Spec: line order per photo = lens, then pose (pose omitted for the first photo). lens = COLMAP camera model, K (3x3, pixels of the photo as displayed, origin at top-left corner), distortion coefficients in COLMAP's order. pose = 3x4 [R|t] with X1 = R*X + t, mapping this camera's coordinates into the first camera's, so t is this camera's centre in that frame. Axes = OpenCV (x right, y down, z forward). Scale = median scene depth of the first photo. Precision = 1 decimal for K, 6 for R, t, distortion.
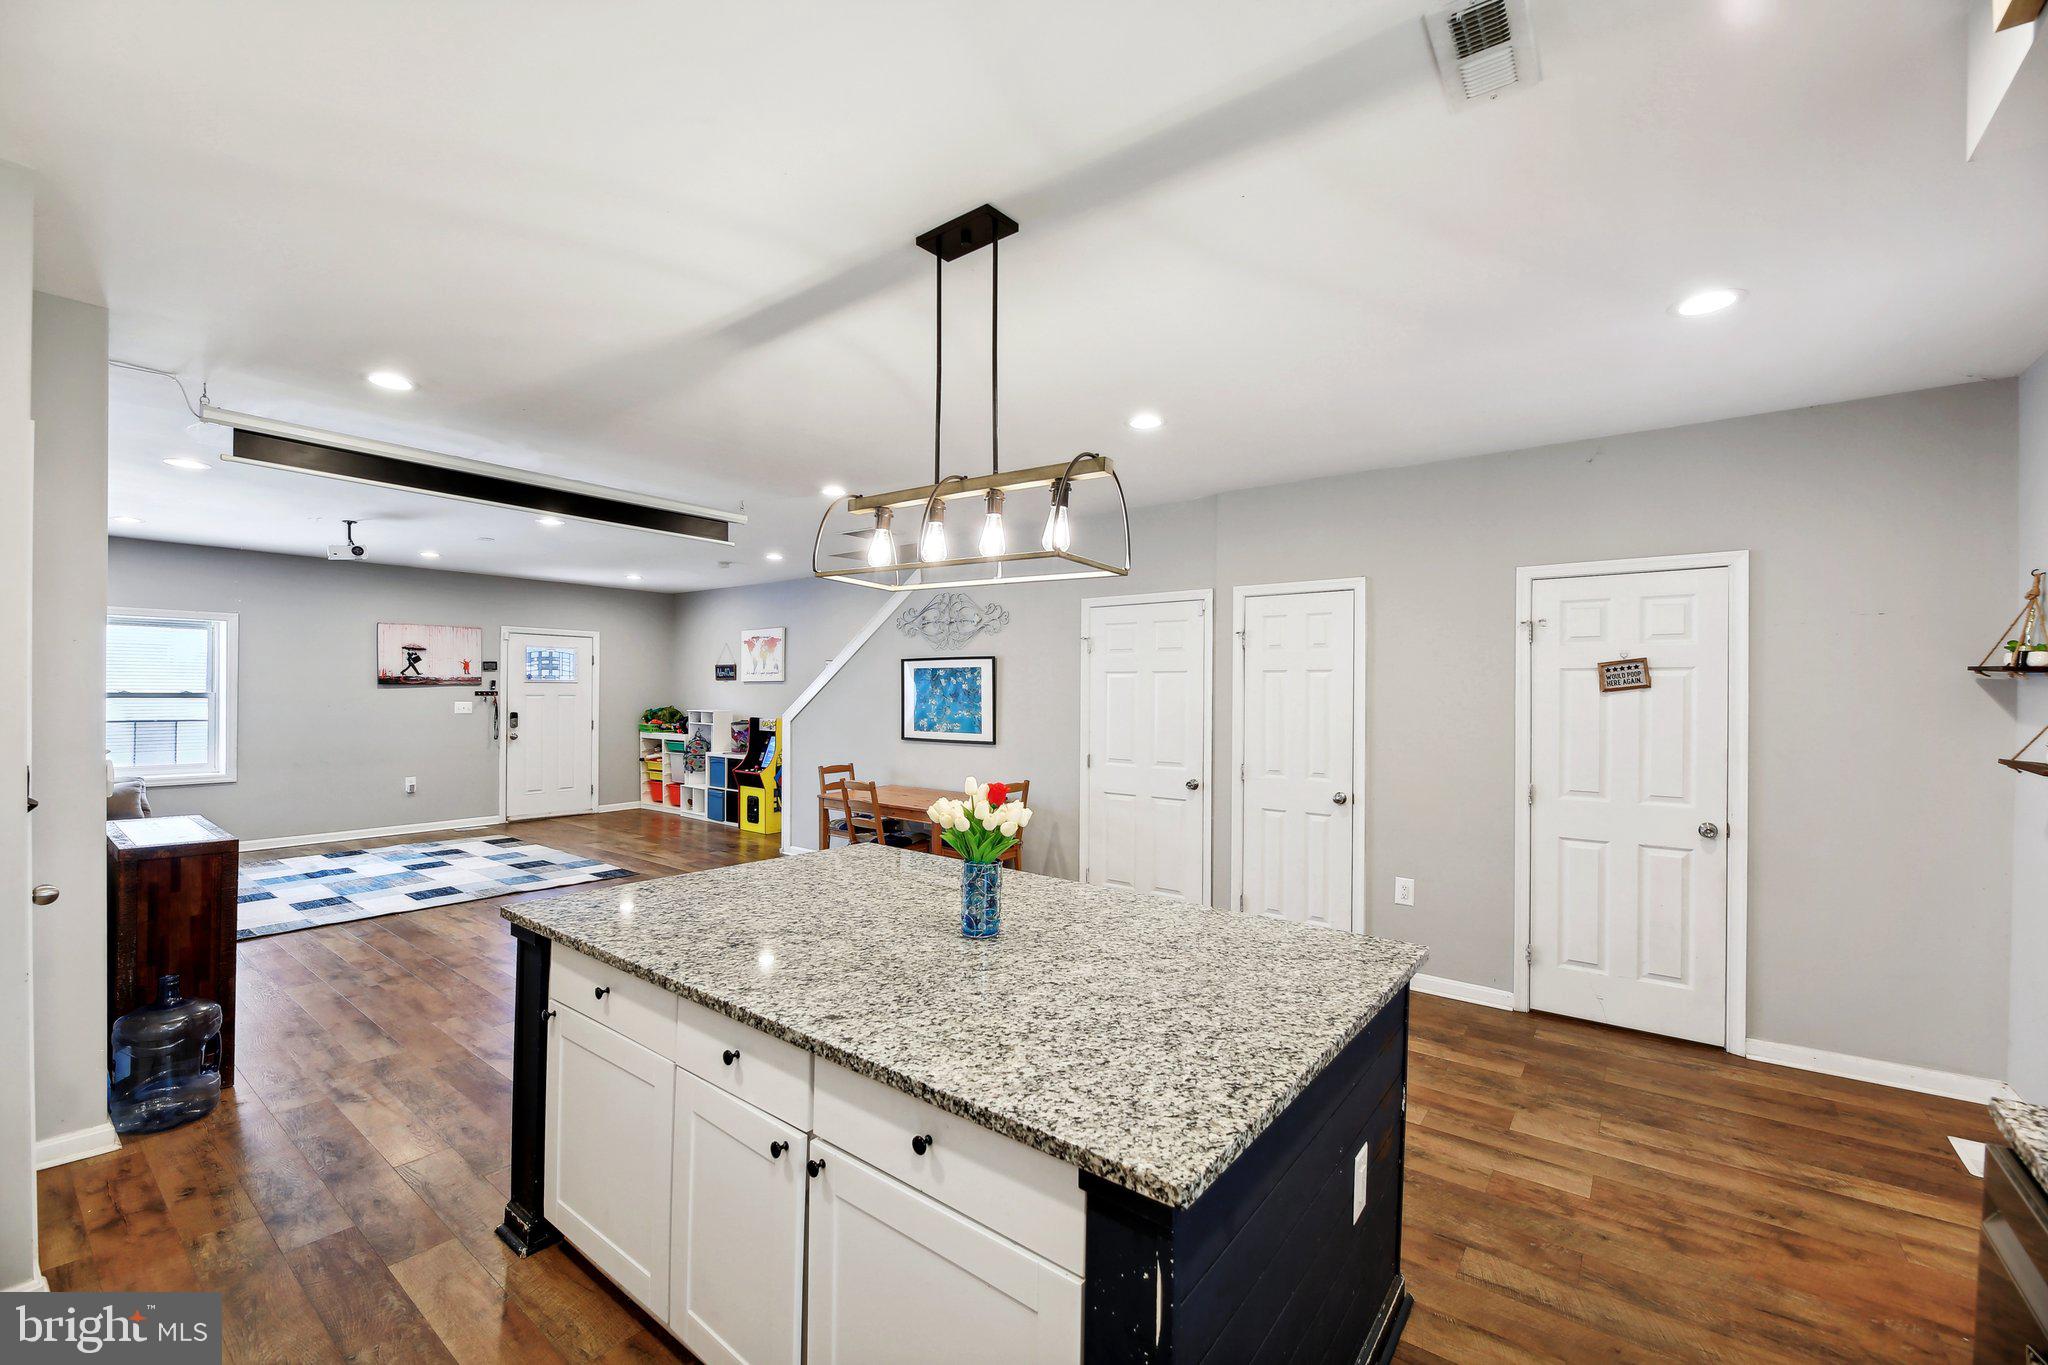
lens RADIAL K [[839.7, 0, 1011.7], [0, 839.7, 694.4], [0, 0, 1]] dist [0.001398, -0.003679]
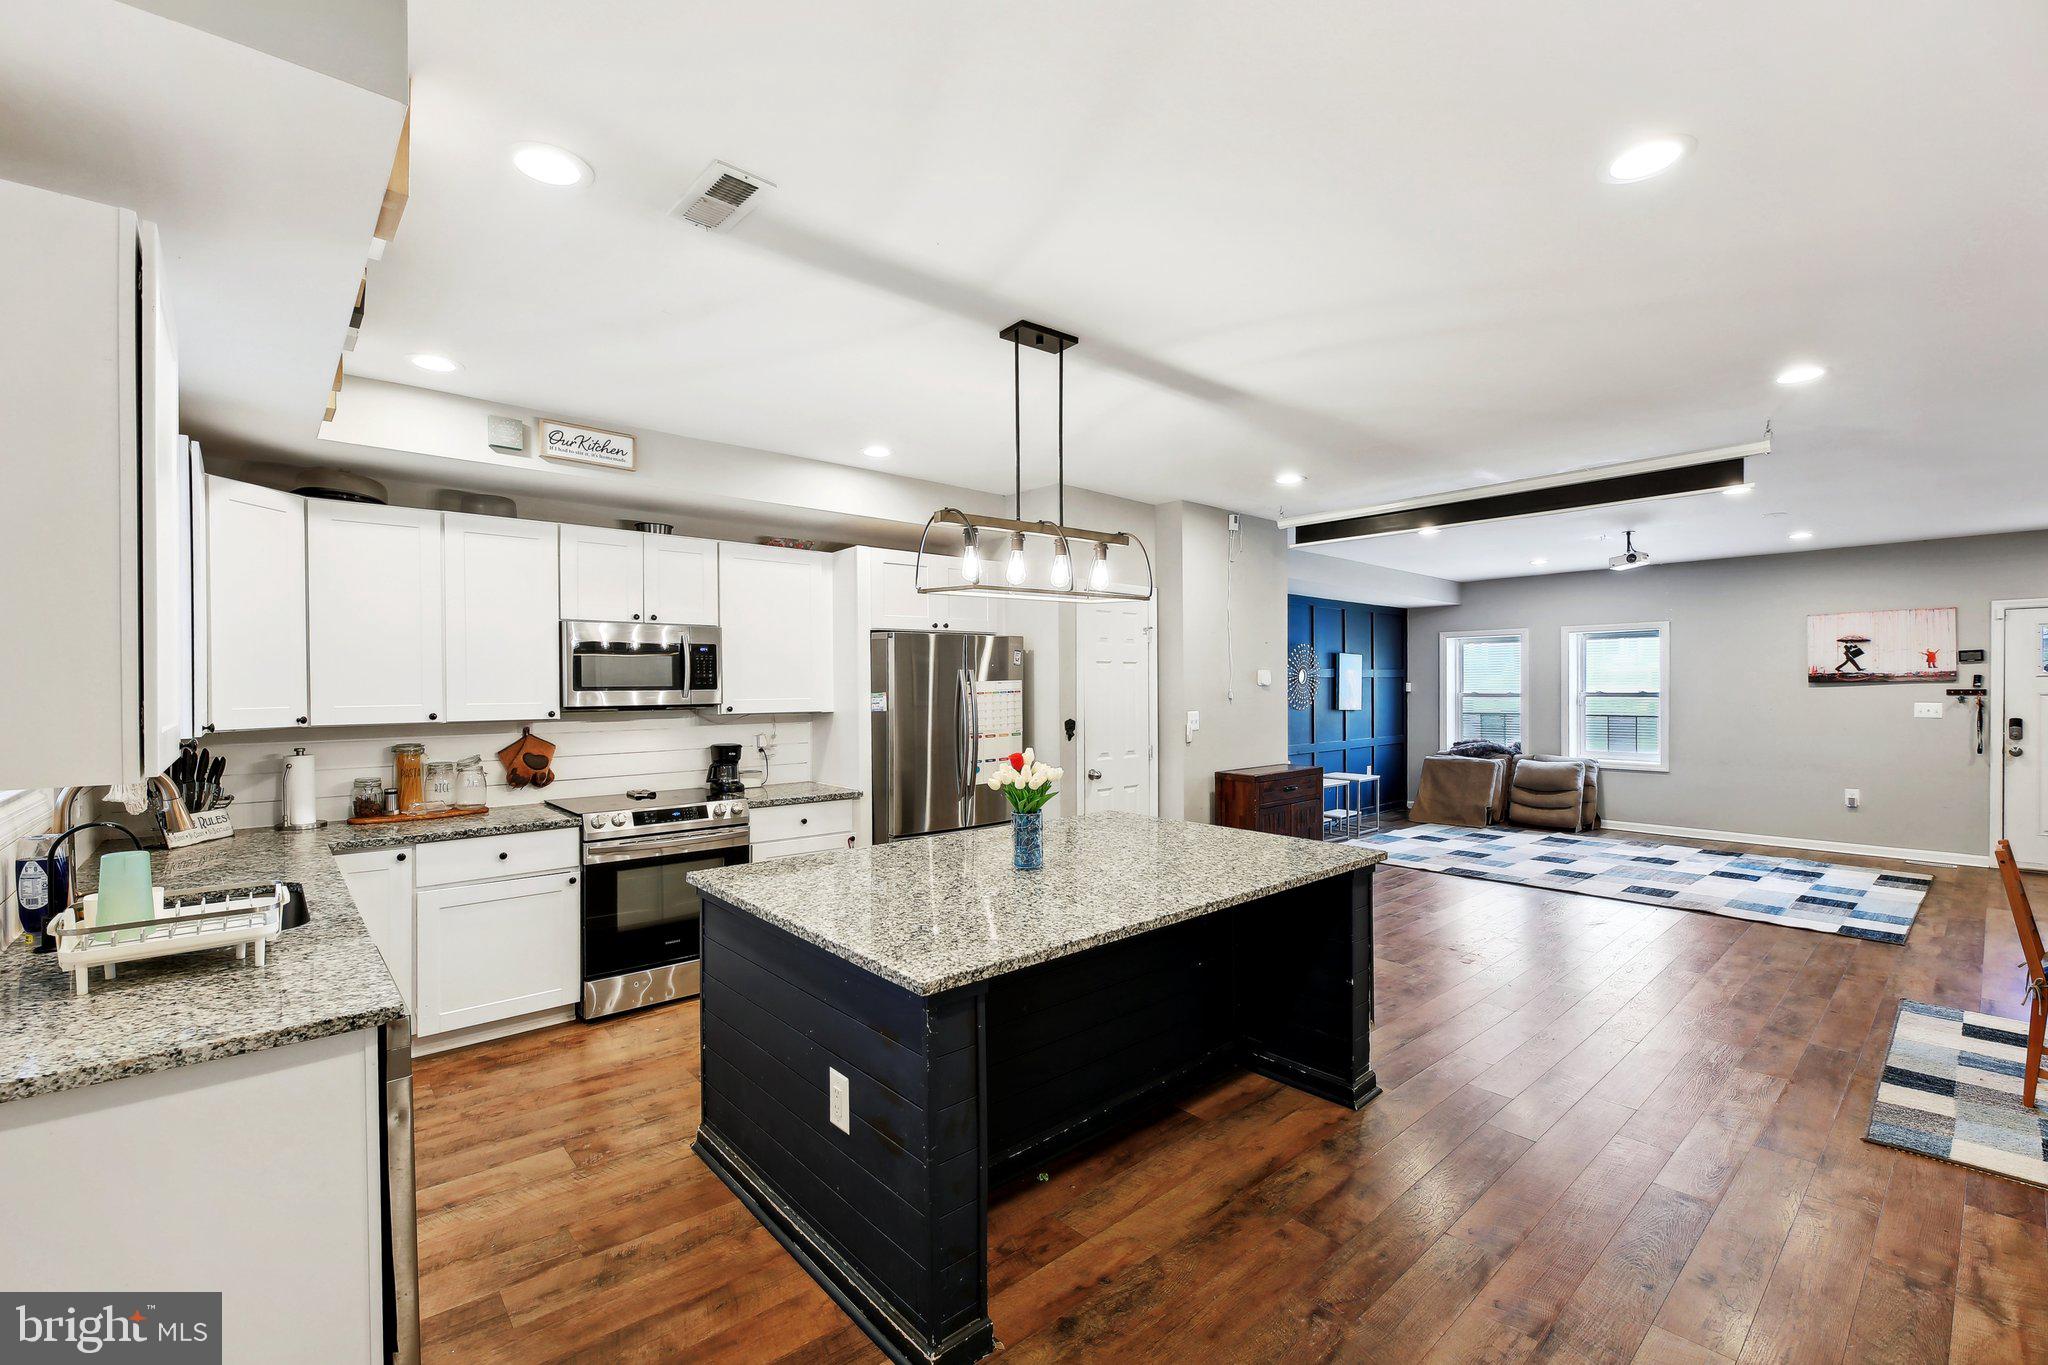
lens RADIAL K [[867.1, 0, 1014.1], [0, 867.1, 688.1], [0, 0, 1]] dist [0.007414, -0.004974]
pose [[-0.186319, -0.008342, -0.982454, 0.413212], [-0.002345, 0.999965, -0.008046, 0.004283], [0.982486, 0.000805, -0.186332, 0.387687]]
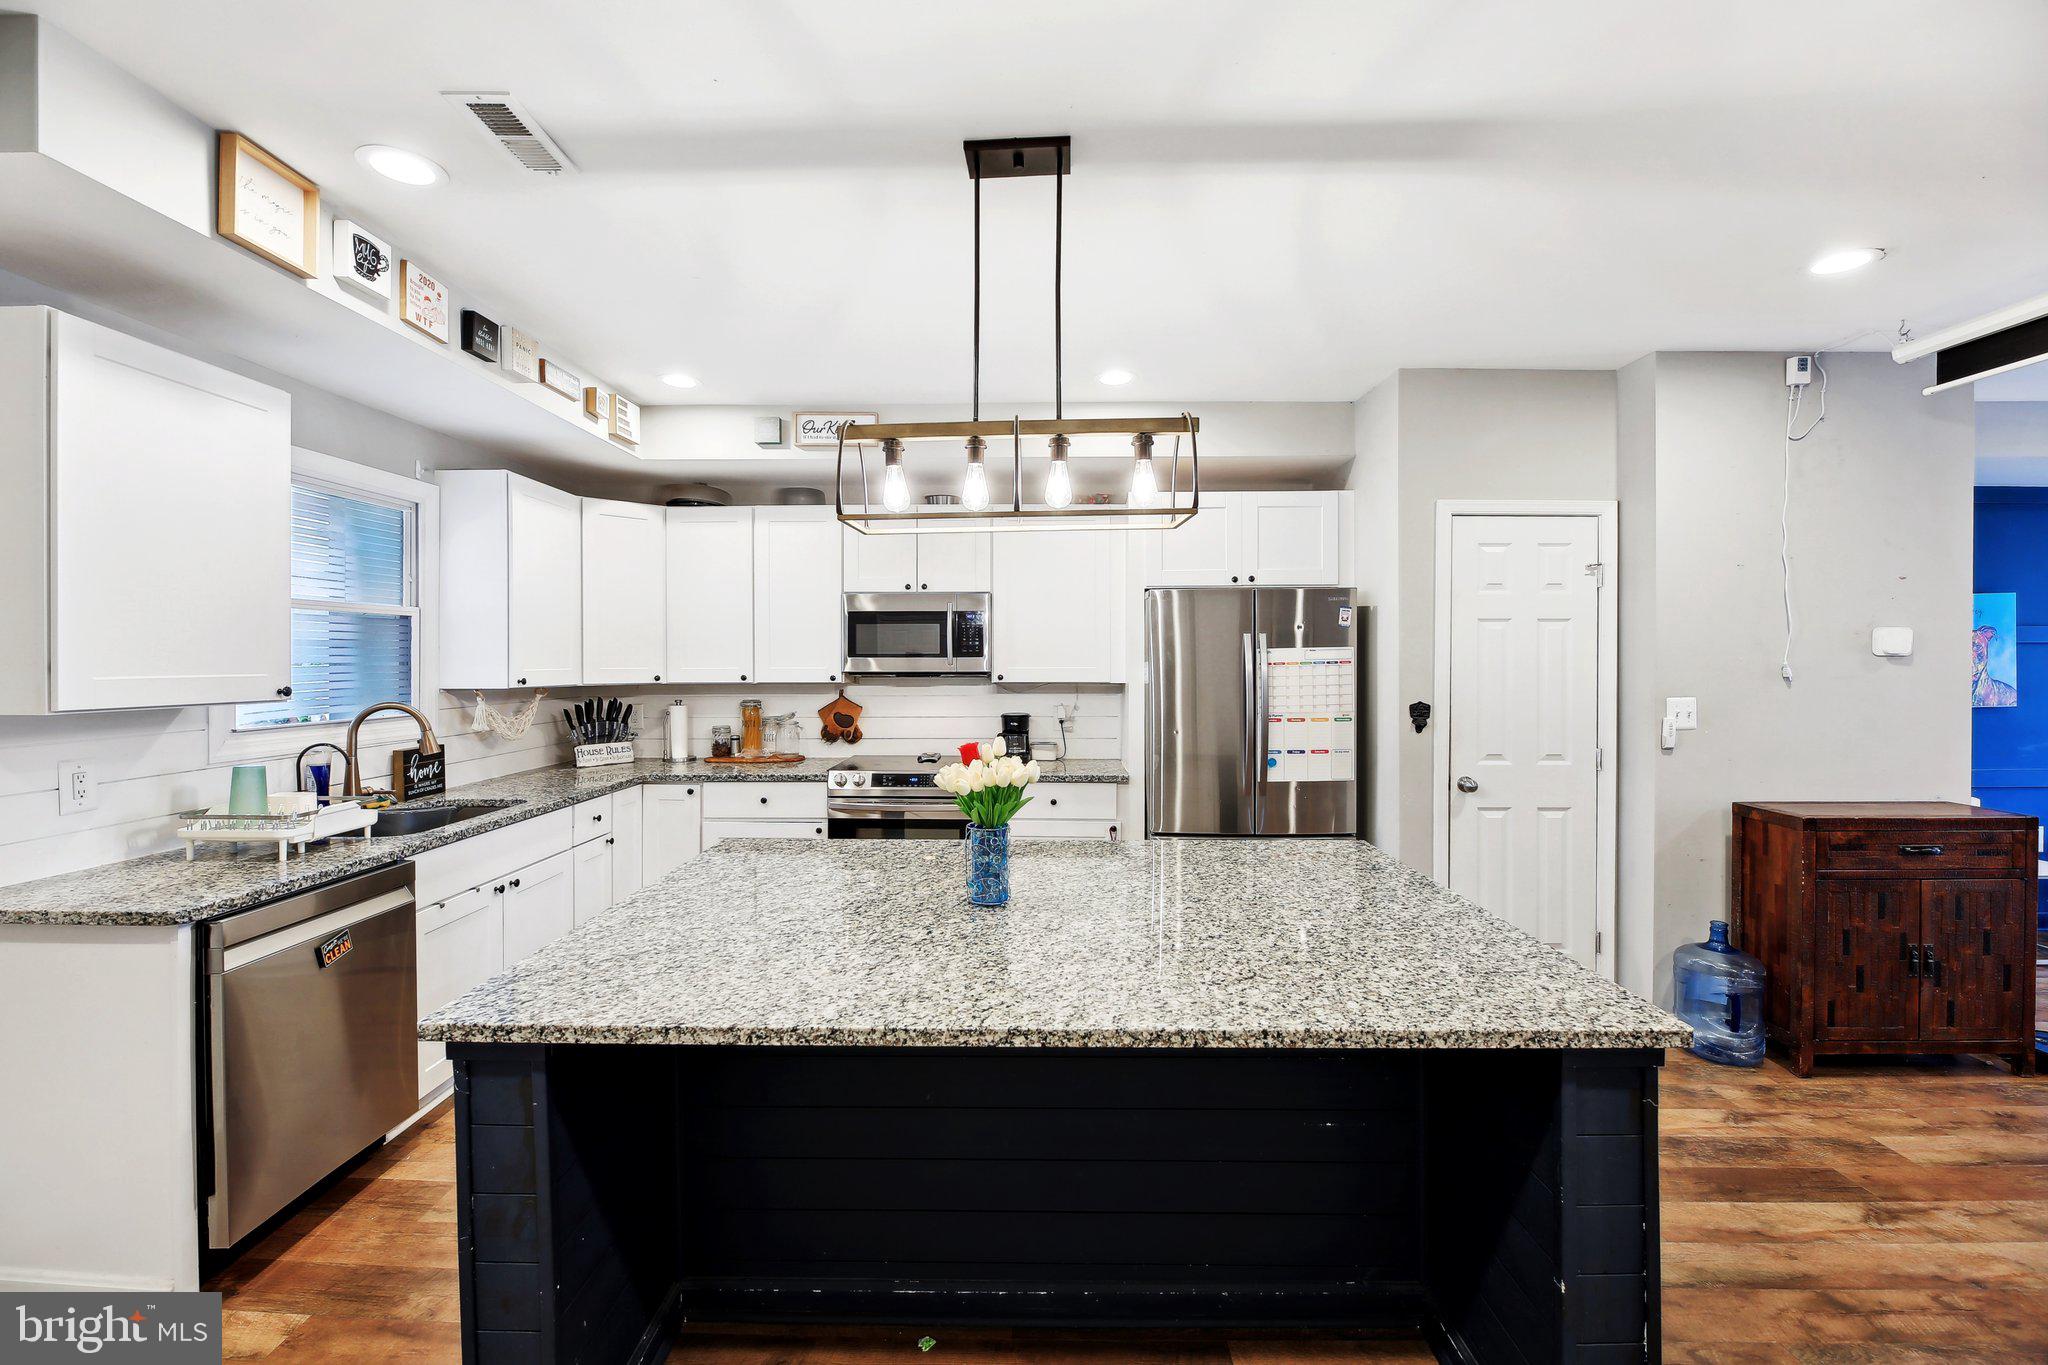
lens RADIAL K [[839.7, 0, 1028.0], [0, 839.7, 664.0], [0, 0, 1]] dist [0.001398, -0.003679]
pose [[-0.797296, -0.009445, -0.603514, 0.159172], [-0.013309, 0.999910, 0.001935, 0.004003], [0.603442, 0.009575, -0.797350, 0.560399]]
